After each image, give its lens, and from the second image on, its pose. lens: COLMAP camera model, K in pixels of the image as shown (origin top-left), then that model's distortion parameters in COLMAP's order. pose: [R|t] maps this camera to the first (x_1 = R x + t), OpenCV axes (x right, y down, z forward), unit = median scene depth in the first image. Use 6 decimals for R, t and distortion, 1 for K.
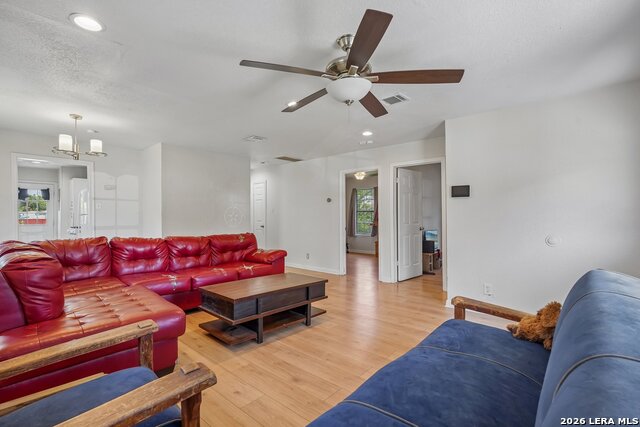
lens RADIAL K [[288.7, 0, 325.9], [0, 288.7, 215.4], [0, 0, 1]] dist [-0.011490, 0.003752]
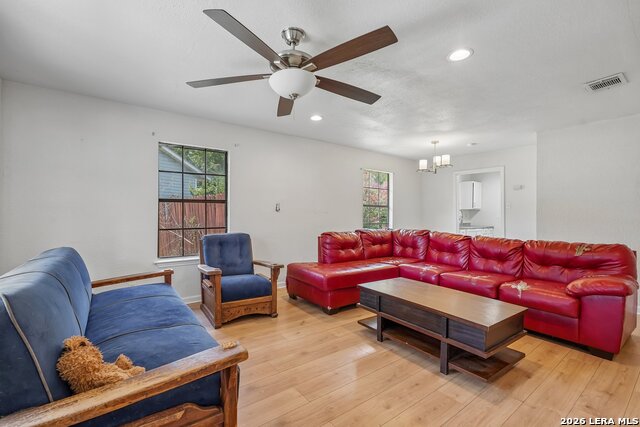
lens RADIAL K [[288.7, 0, 324.7], [0, 288.7, 212.5], [0, 0, 1]] dist [-0.011490, 0.003752]
pose [[-0.195842, -0.004458, -0.980625, 0.718404], [-0.004990, 0.999981, -0.003549, -0.000307], [0.980623, 0.004198, -0.195861, 0.909431]]
